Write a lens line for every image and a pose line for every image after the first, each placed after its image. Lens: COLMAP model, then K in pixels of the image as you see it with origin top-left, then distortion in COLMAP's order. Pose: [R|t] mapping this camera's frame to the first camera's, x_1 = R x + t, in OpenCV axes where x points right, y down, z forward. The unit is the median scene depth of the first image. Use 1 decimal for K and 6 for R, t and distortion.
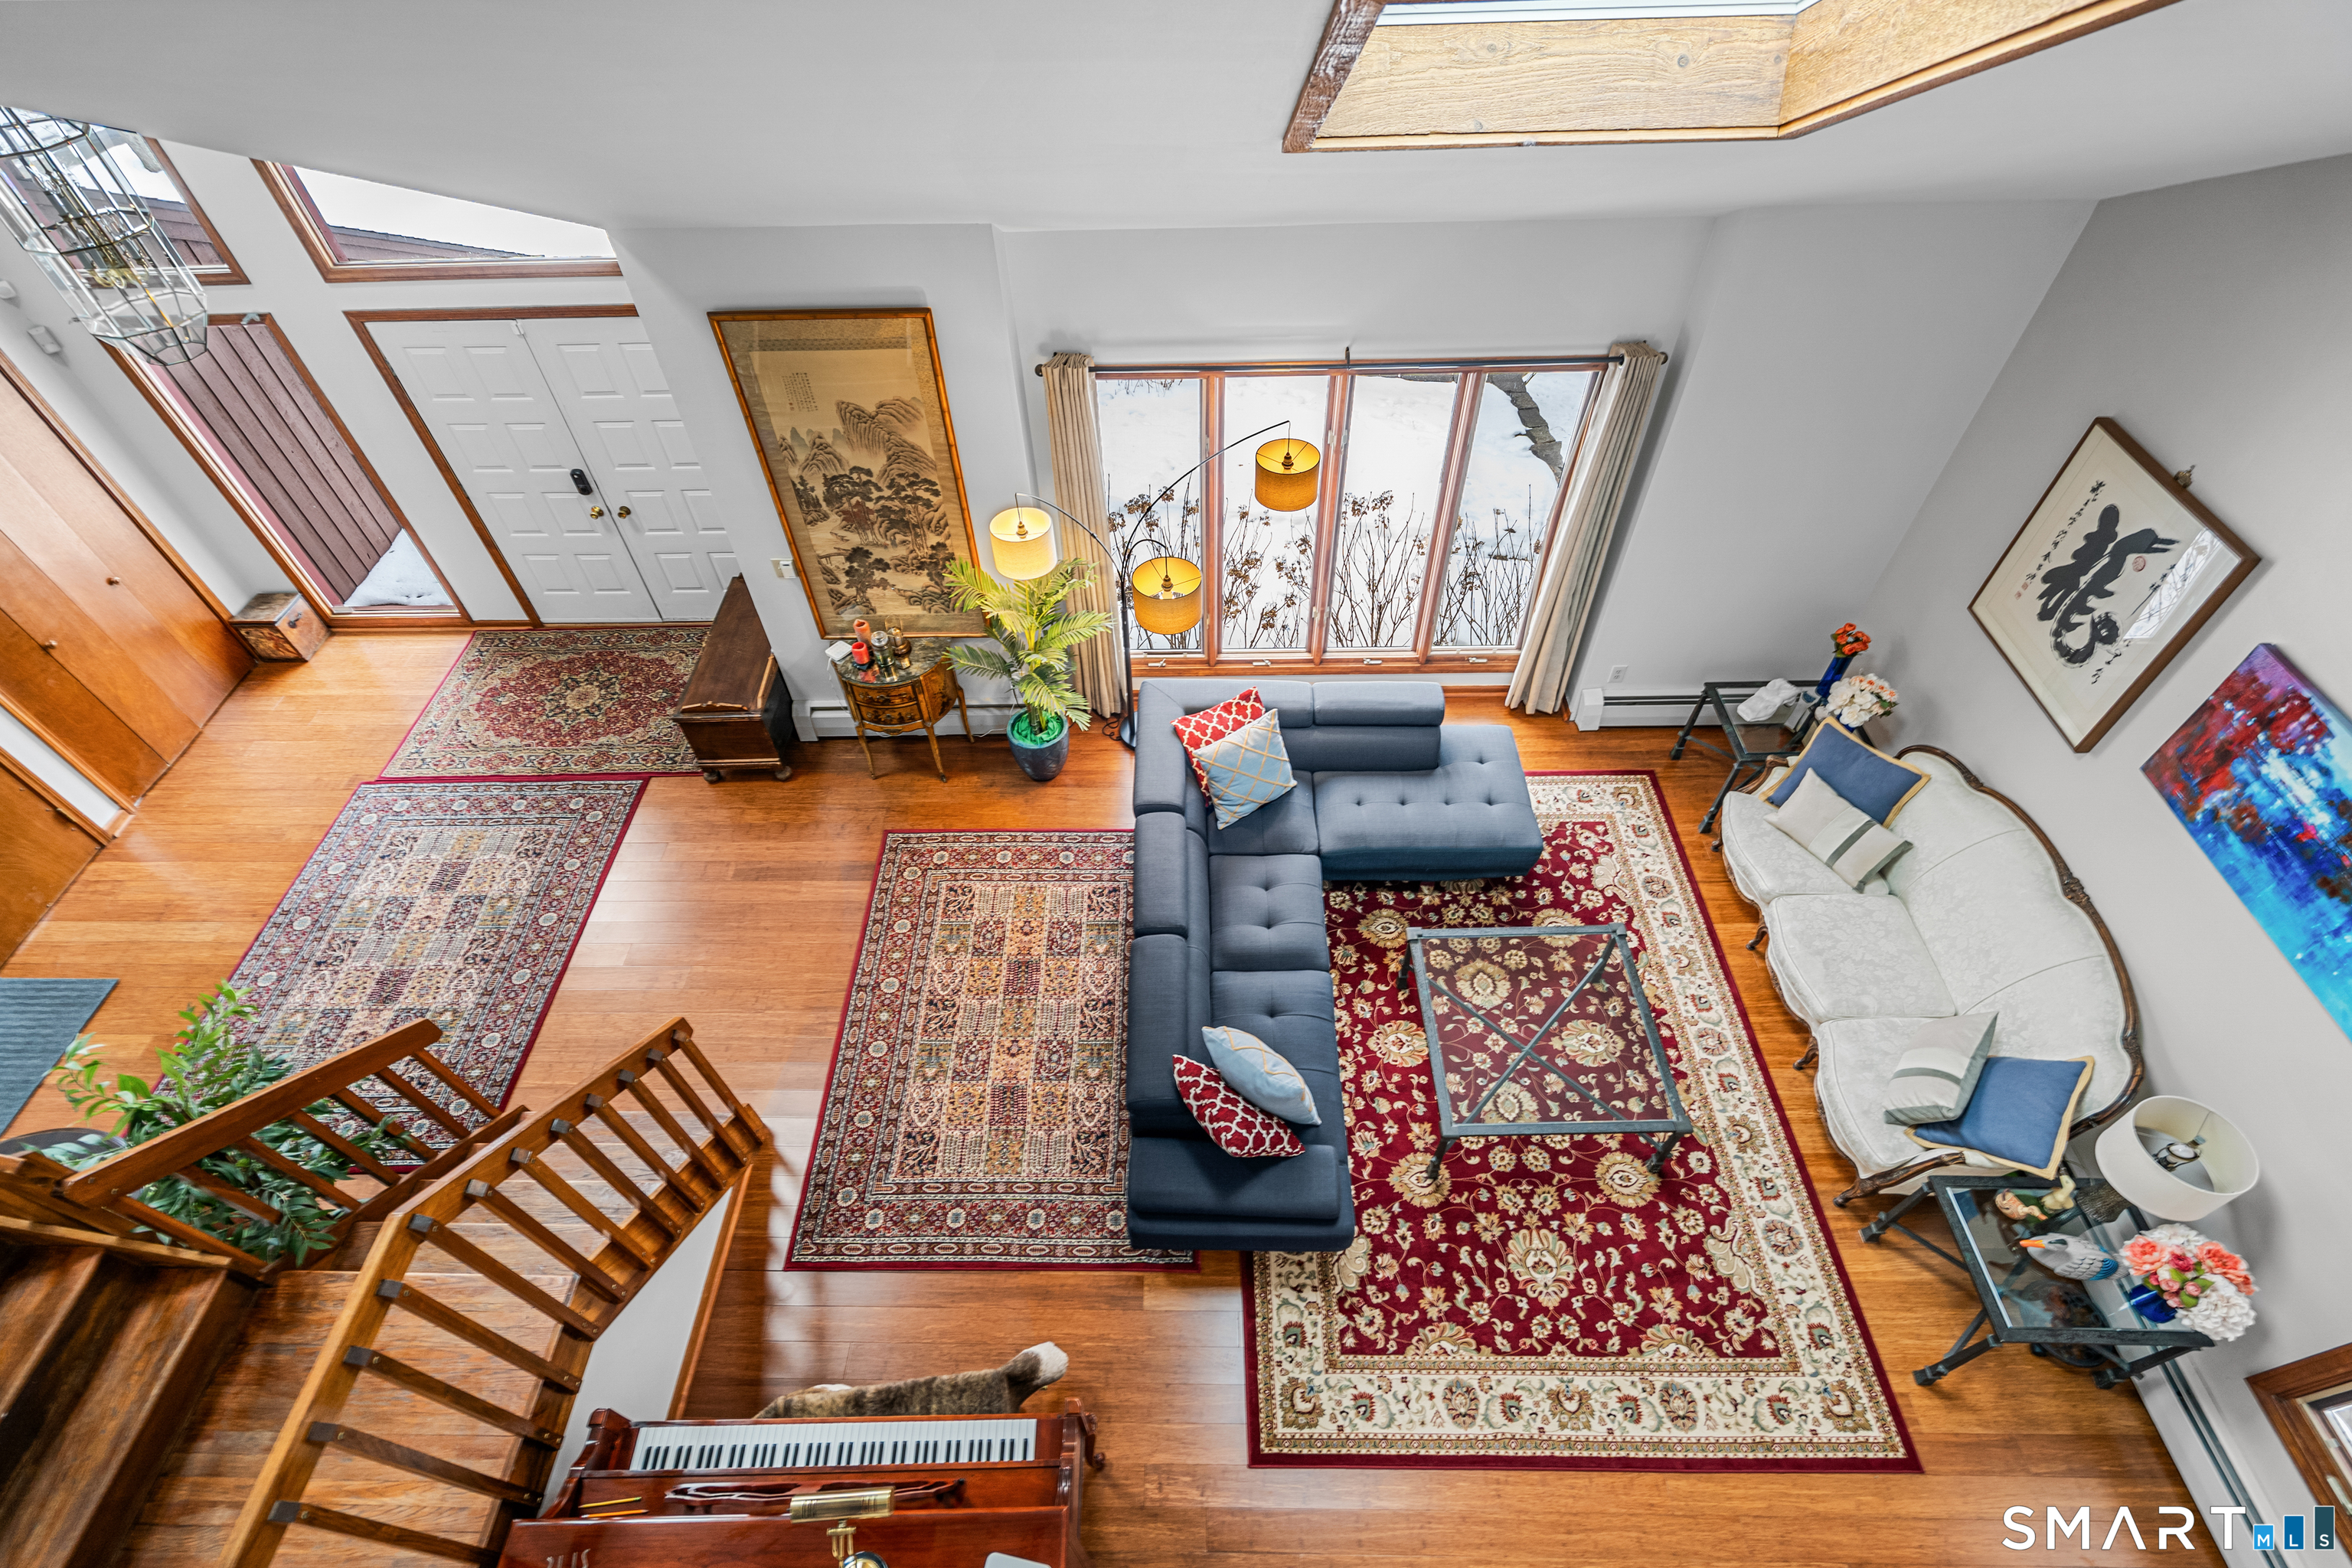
lens RADIAL K [[1077.3, 0, 1176.0], [0, 1077.3, 784.0], [0, 0, 1]] dist [0.000363, 0.000335]
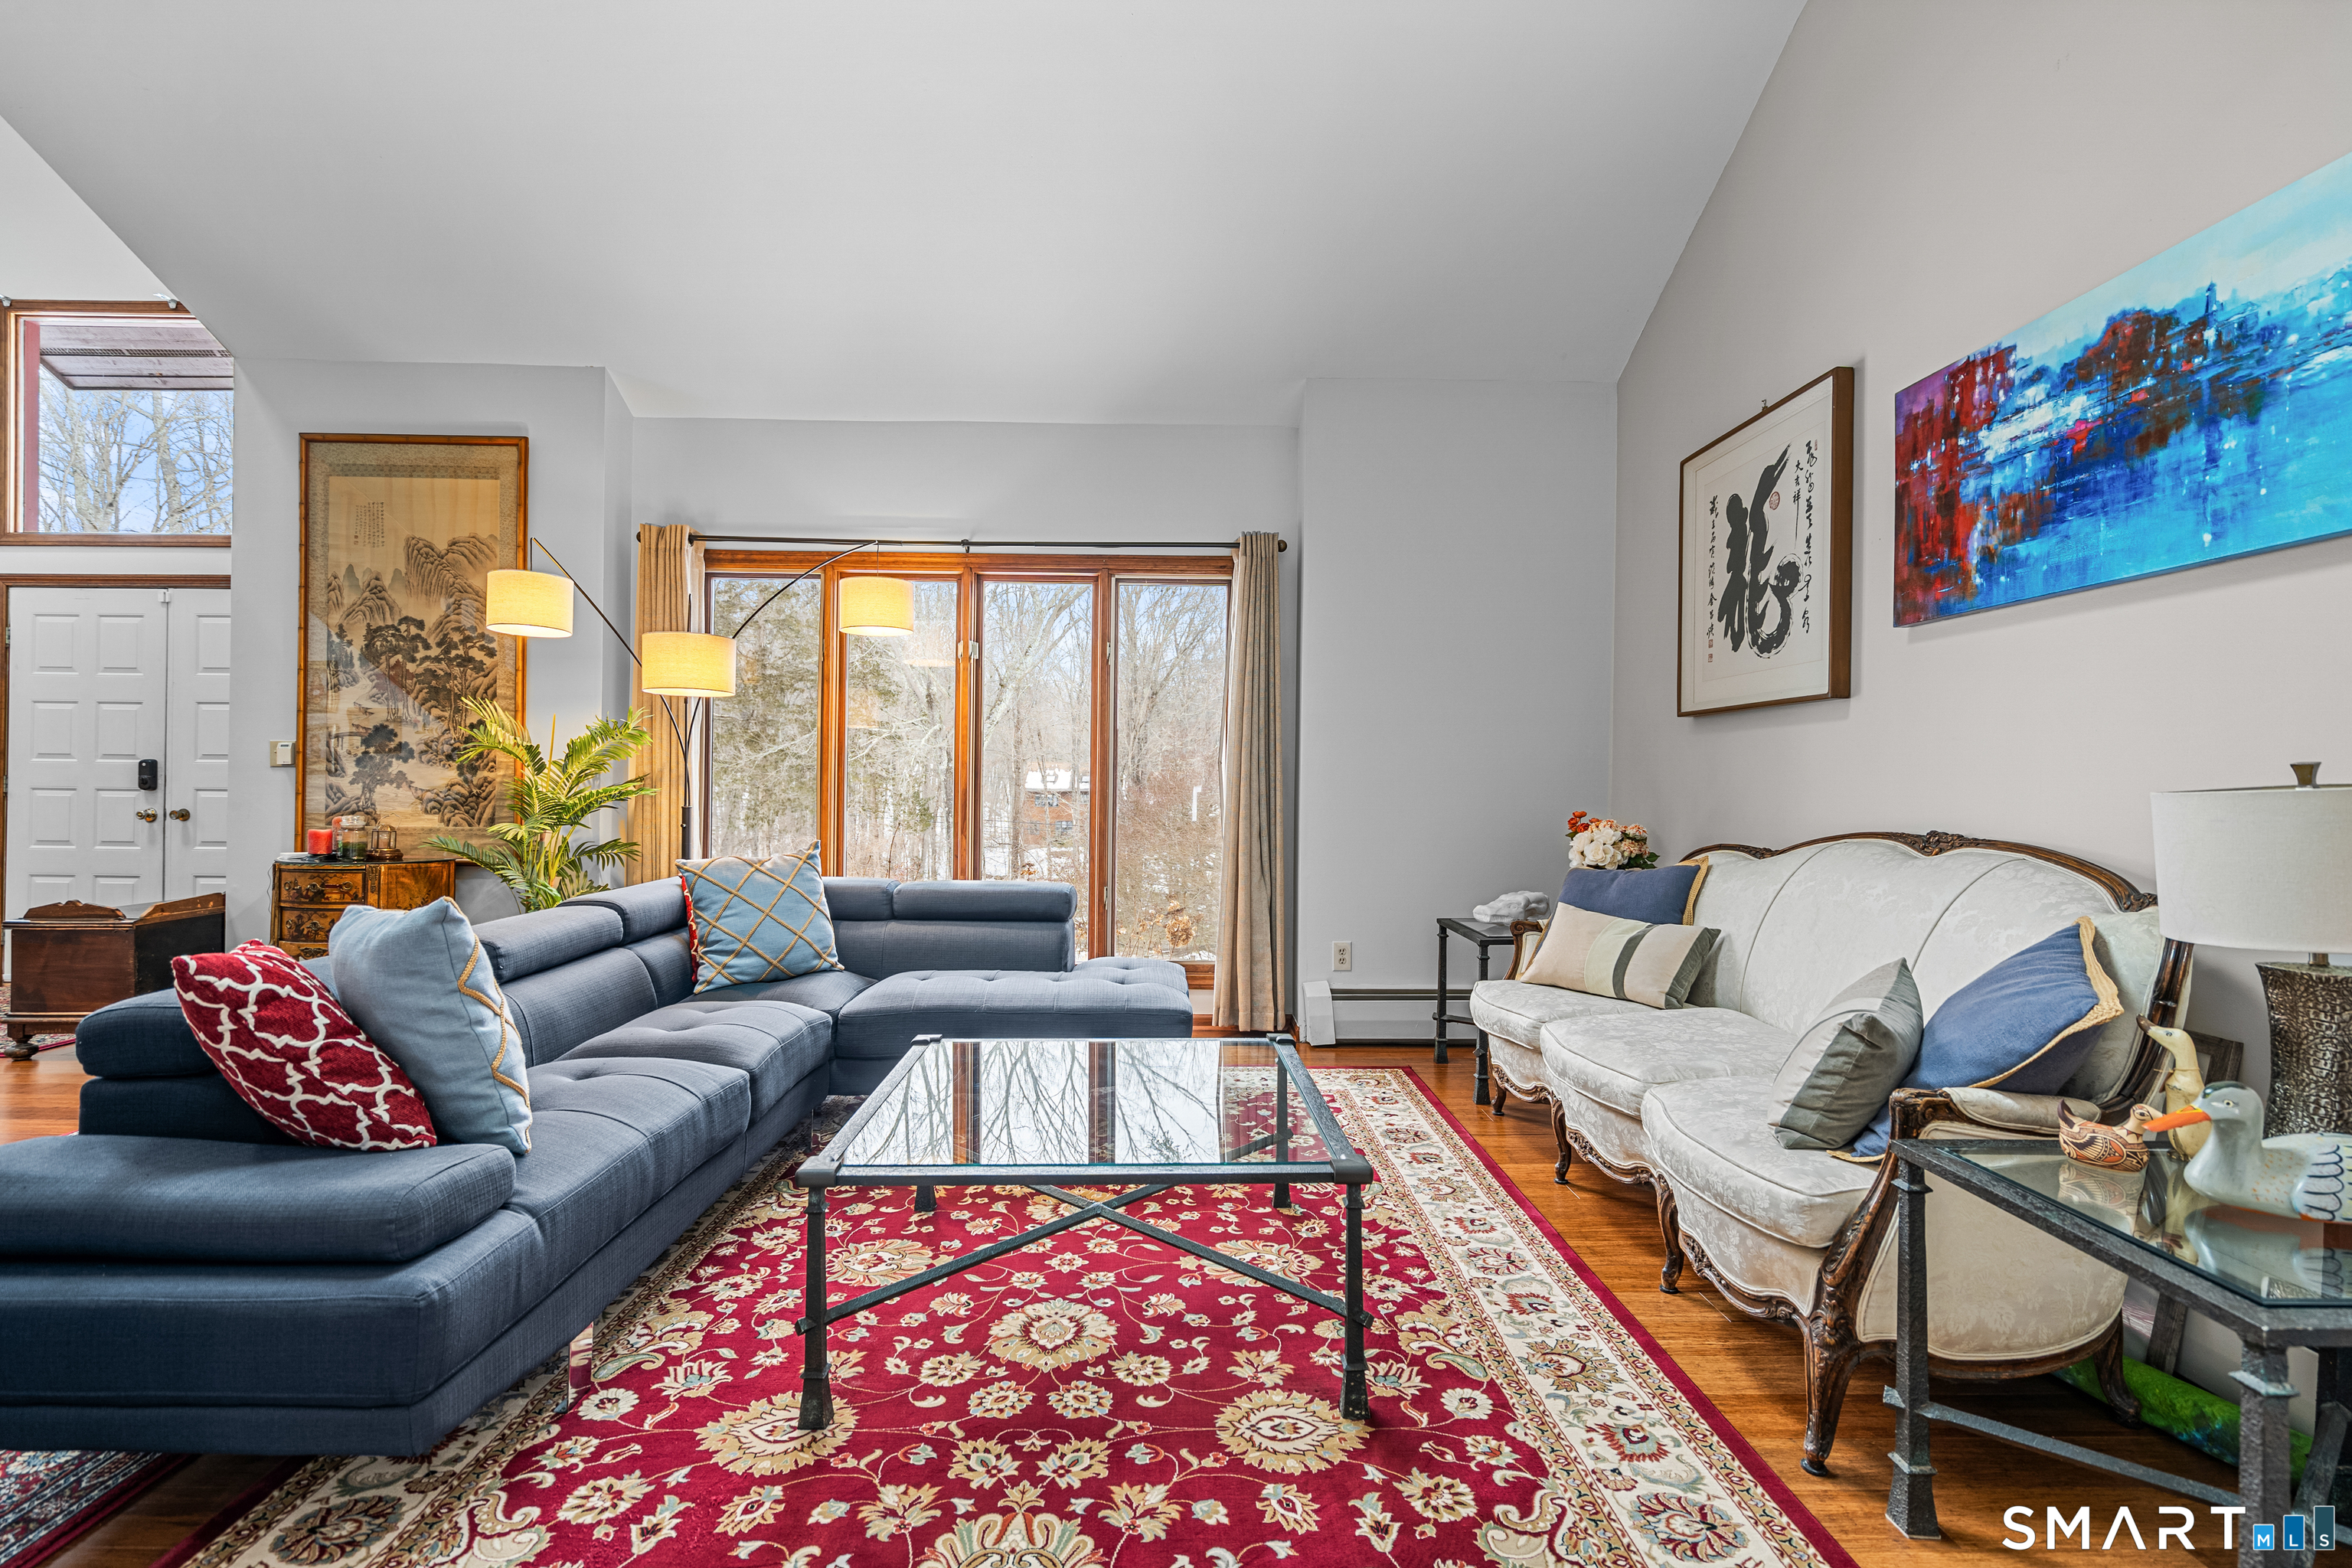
lens RADIAL K [[1061.1, 0, 1170.1], [0, 1061.1, 781.3], [0, 0, 1]] dist [-0.003102, 0.000914]
pose [[0.999116, 0.035146, 0.023045, 0.356185], [-0.005833, 0.658982, -0.752136, 0.505940], [-0.041621, 0.751337, 0.658605, 0.558374]]
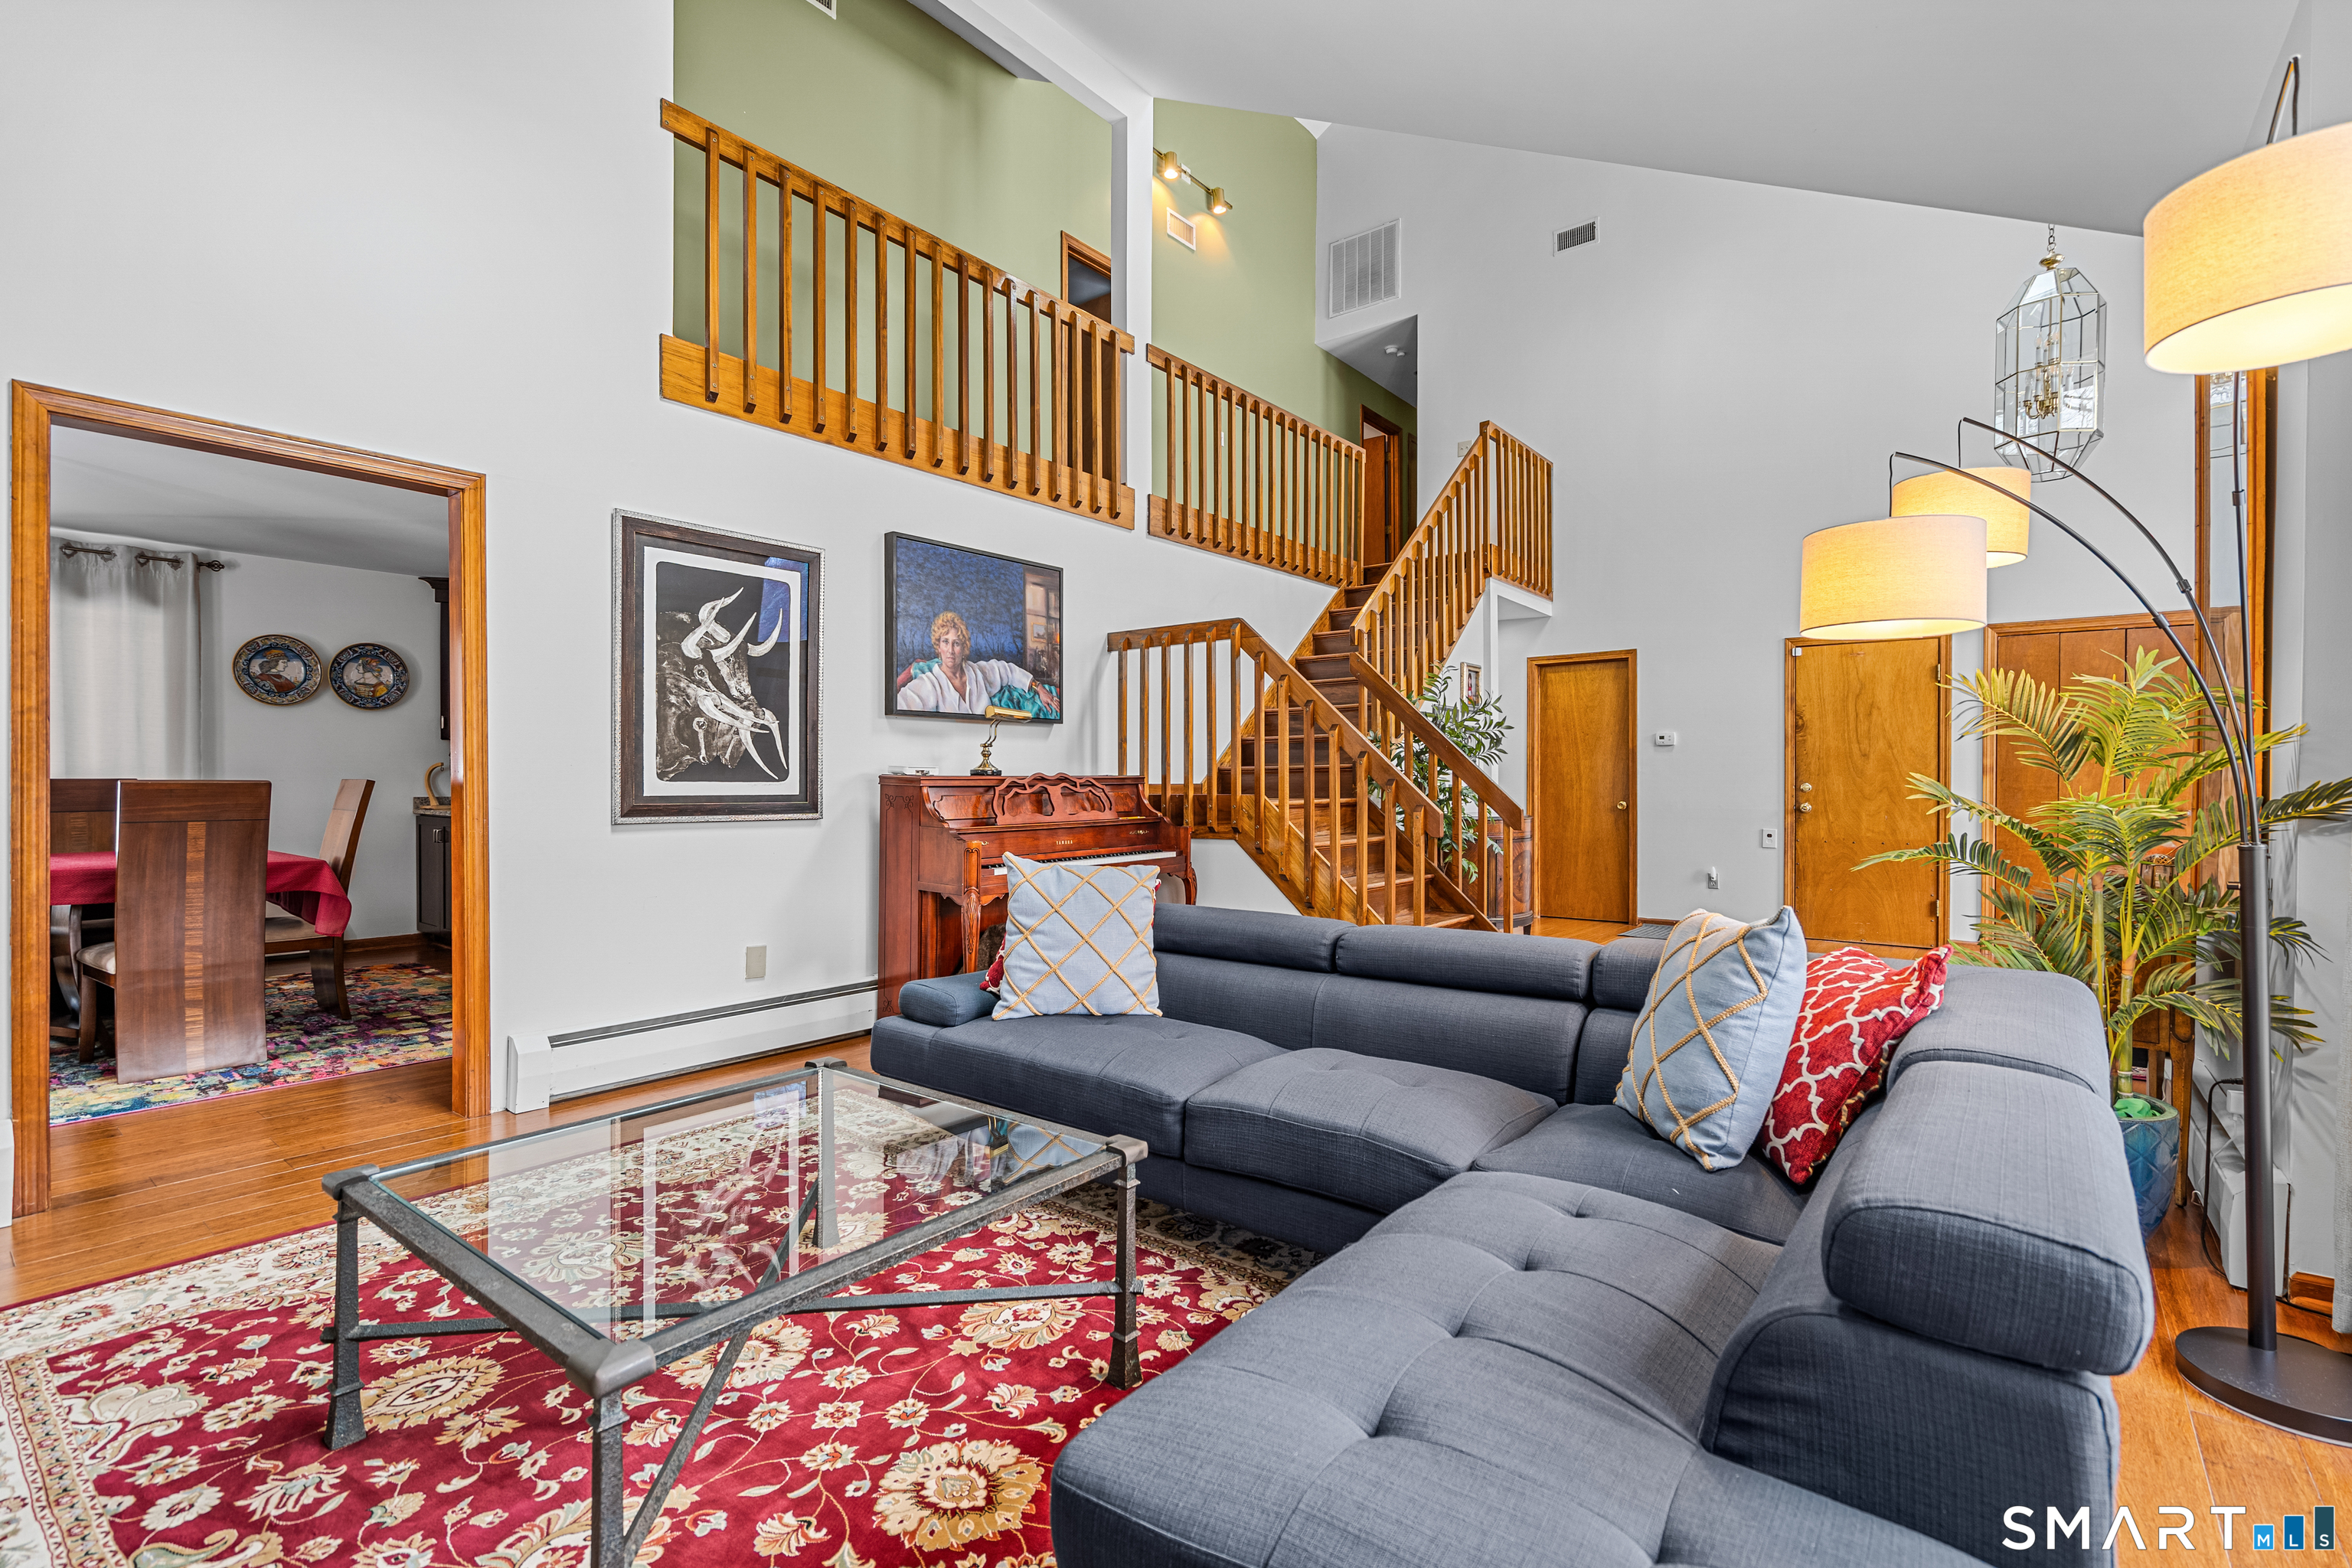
lens RADIAL K [[1061.1, 0, 1170.1], [0, 1061.1, 781.3], [0, 0, 1]] dist [-0.003102, 0.000914]
pose [[-0.613659, 0.024699, -0.789185, 0.560268], [-0.582033, 0.661247, 0.473276, -0.161390], [0.533536, 0.749761, -0.391405, 1.140244]]
